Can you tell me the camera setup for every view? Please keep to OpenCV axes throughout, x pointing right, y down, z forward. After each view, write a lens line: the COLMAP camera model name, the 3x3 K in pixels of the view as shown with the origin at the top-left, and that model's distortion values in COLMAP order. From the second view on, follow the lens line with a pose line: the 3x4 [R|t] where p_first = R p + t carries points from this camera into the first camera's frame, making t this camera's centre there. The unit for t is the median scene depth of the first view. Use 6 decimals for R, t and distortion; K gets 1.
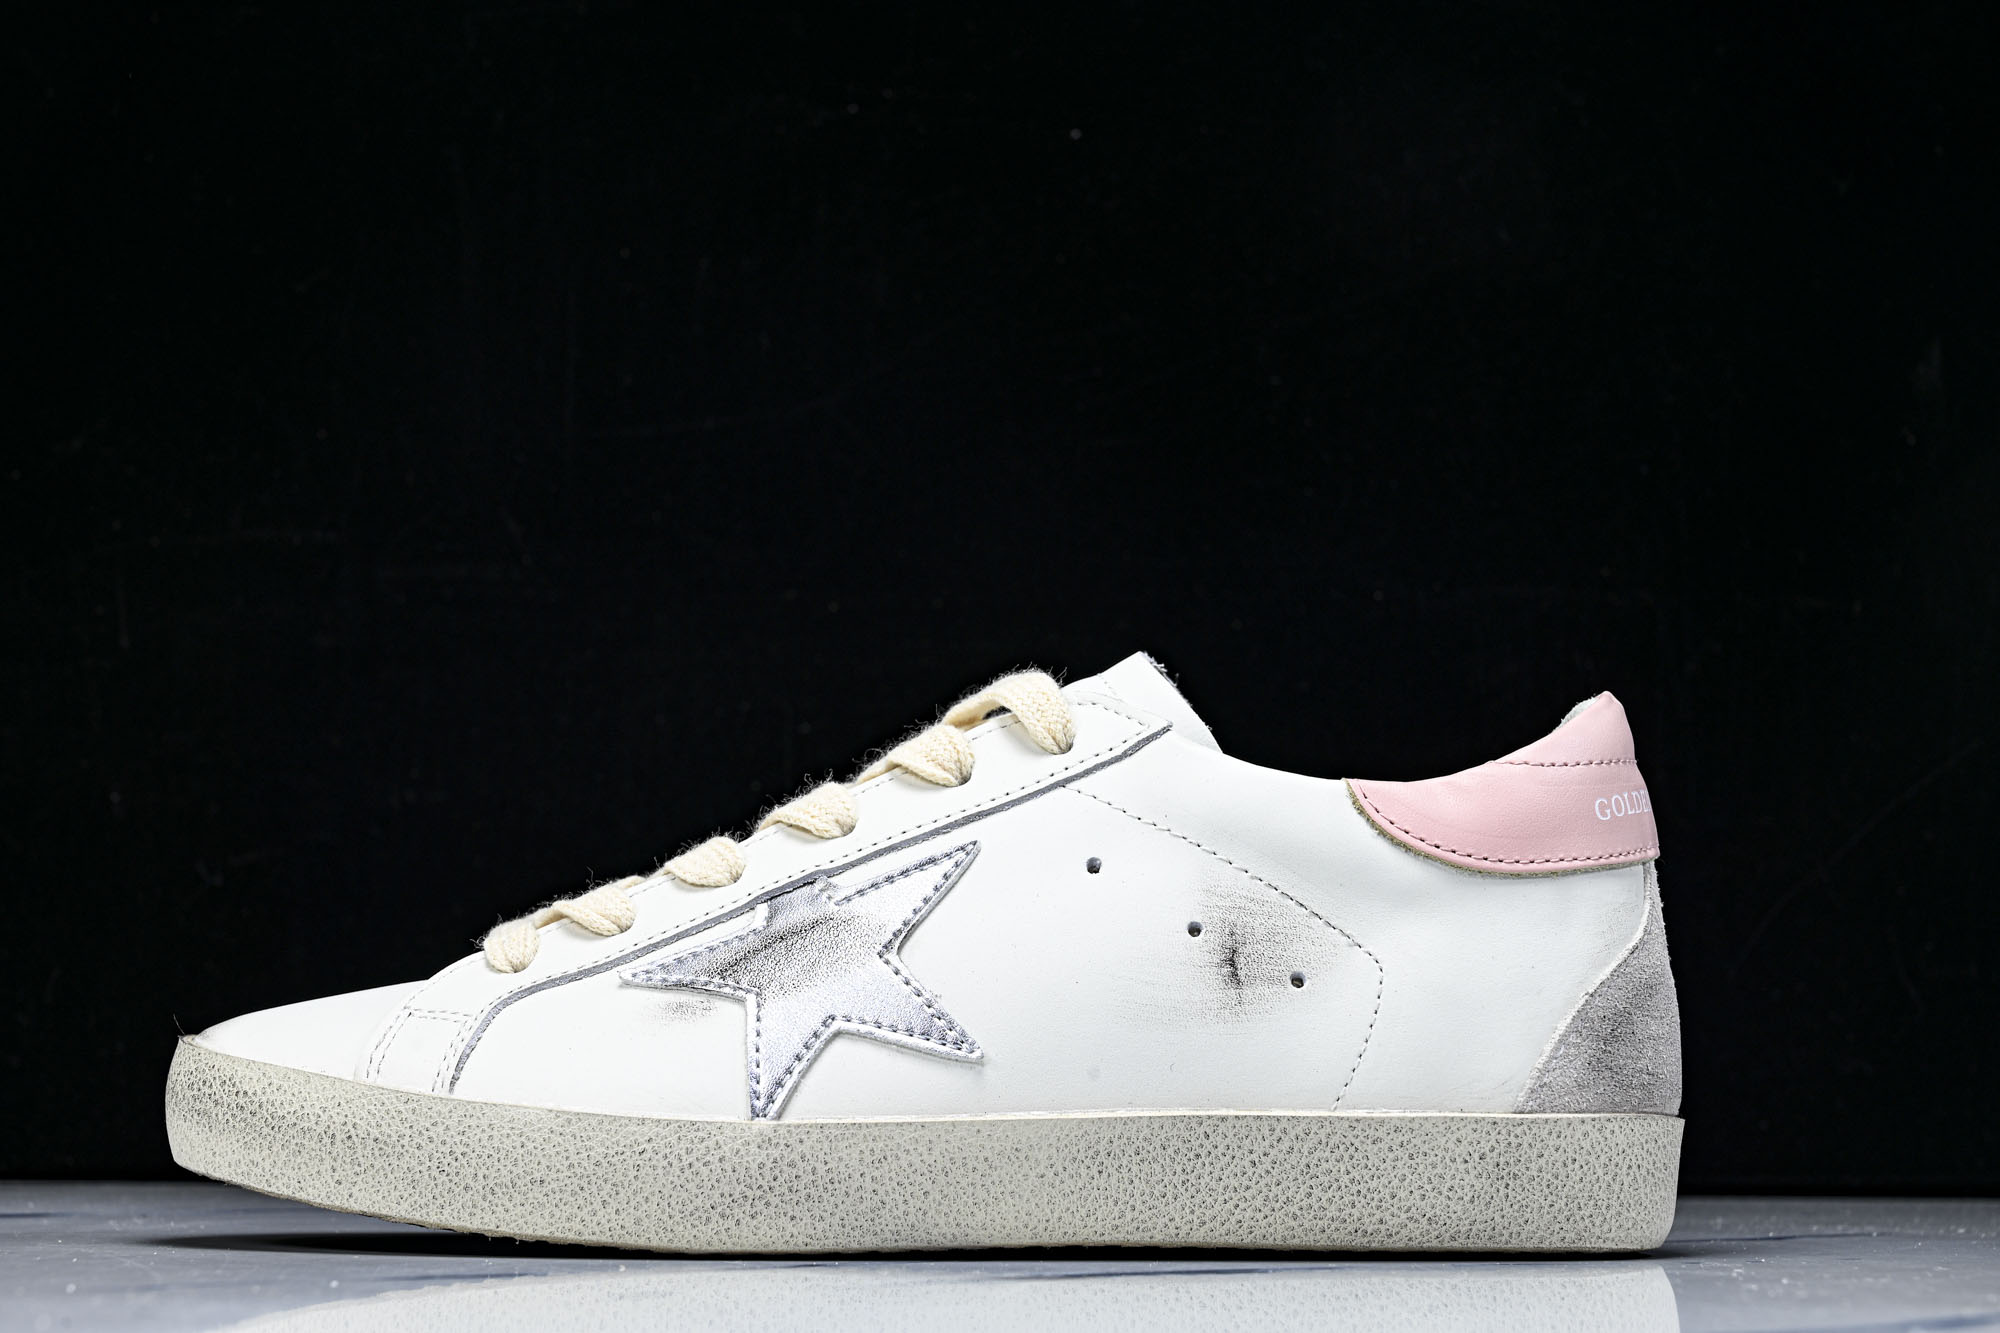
lens RADIAL K [[3309.9, 0, 1002.8], [0, 3309.9, 695.7], [0, 0, 1]] dist [0.012267, -0.096627]
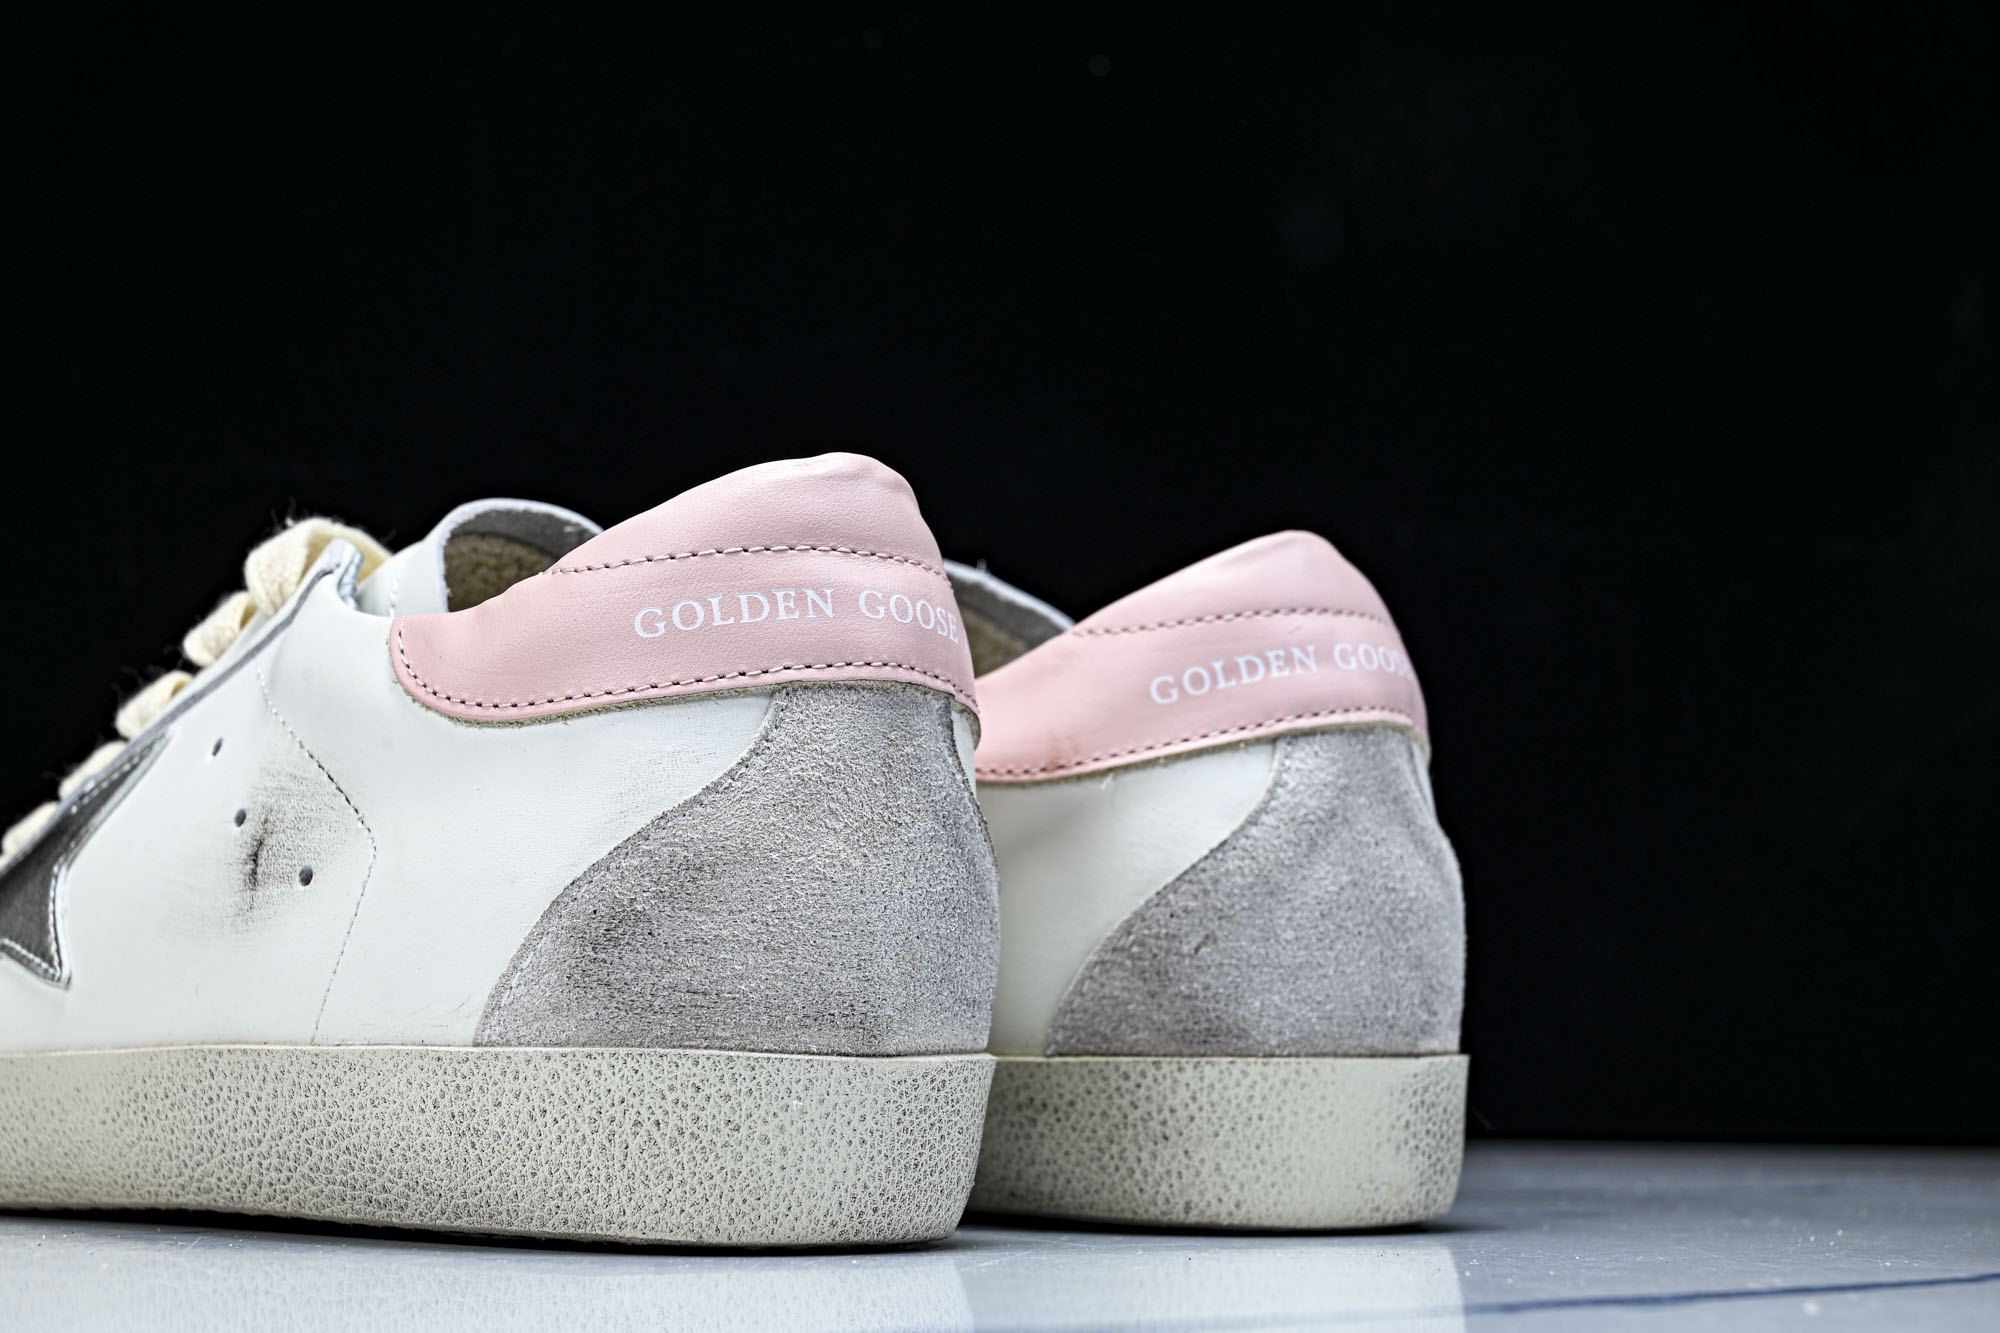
lens RADIAL K [[3493.3, 0, 1000.0], [0, 3493.3, 666.5], [0, 0, 1]] dist [-0.020744, -0.009436]
pose [[0.687821, -0.082498, -0.721177, 0.799671], [0.076143, 0.996239, -0.041343, 0.083375], [0.721876, -0.026476, 0.691516, 0.552732]]
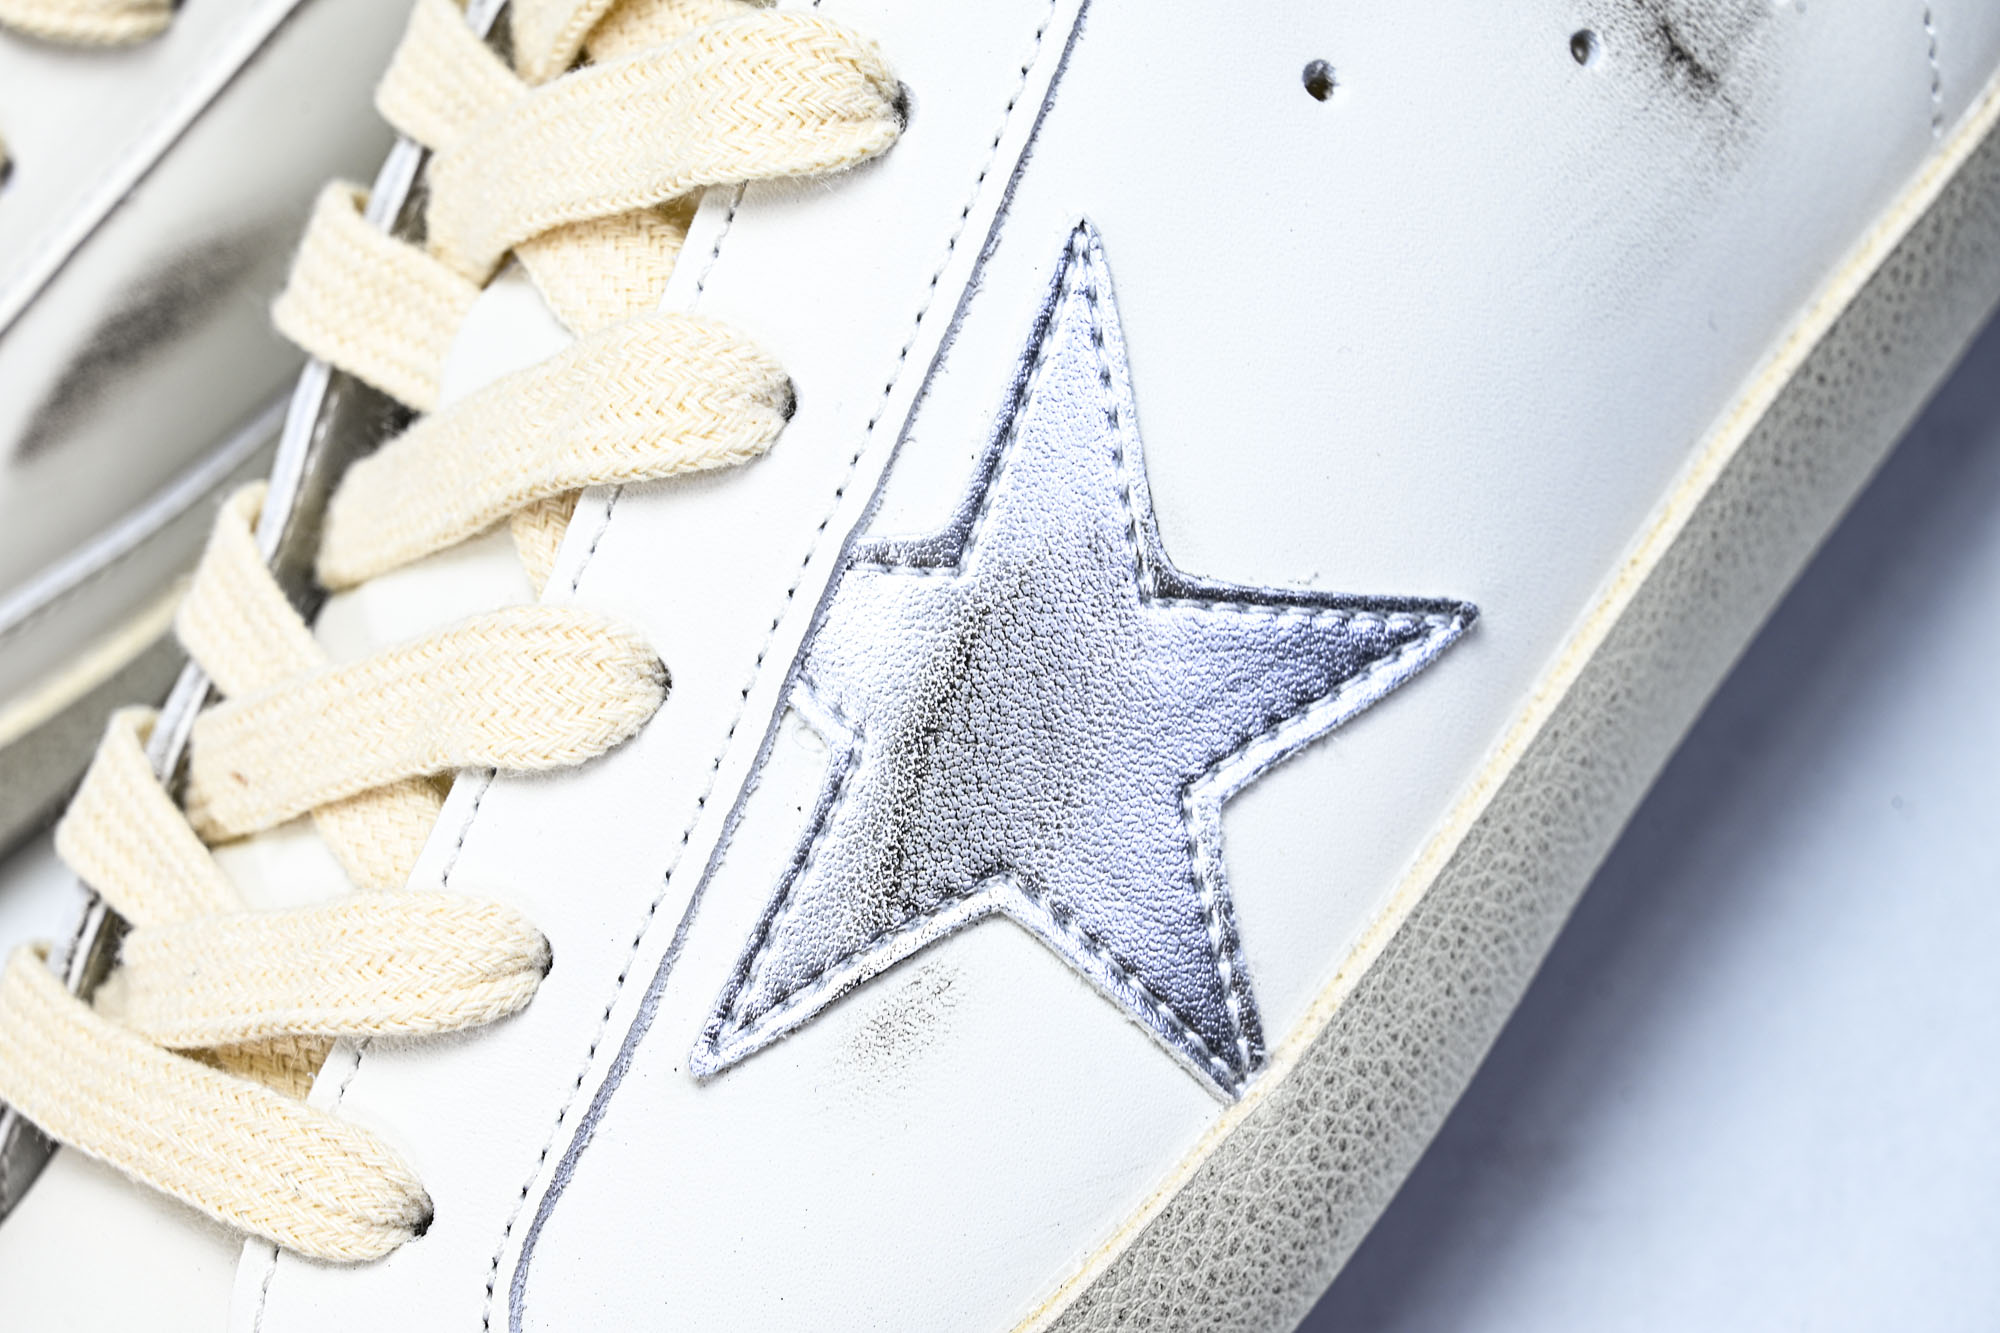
lens RADIAL K [[4036.2, 0, 1000.0], [0, 4036.2, 666.5], [0, 0, 1]] dist [0.051443, 0.345258]
pose [[0.632333, -0.709808, 0.310368, -0.212561], [0.423305, 0.652109, 0.628941, -0.242631], [-0.648821, -0.266320, 0.712815, 0.654533]]
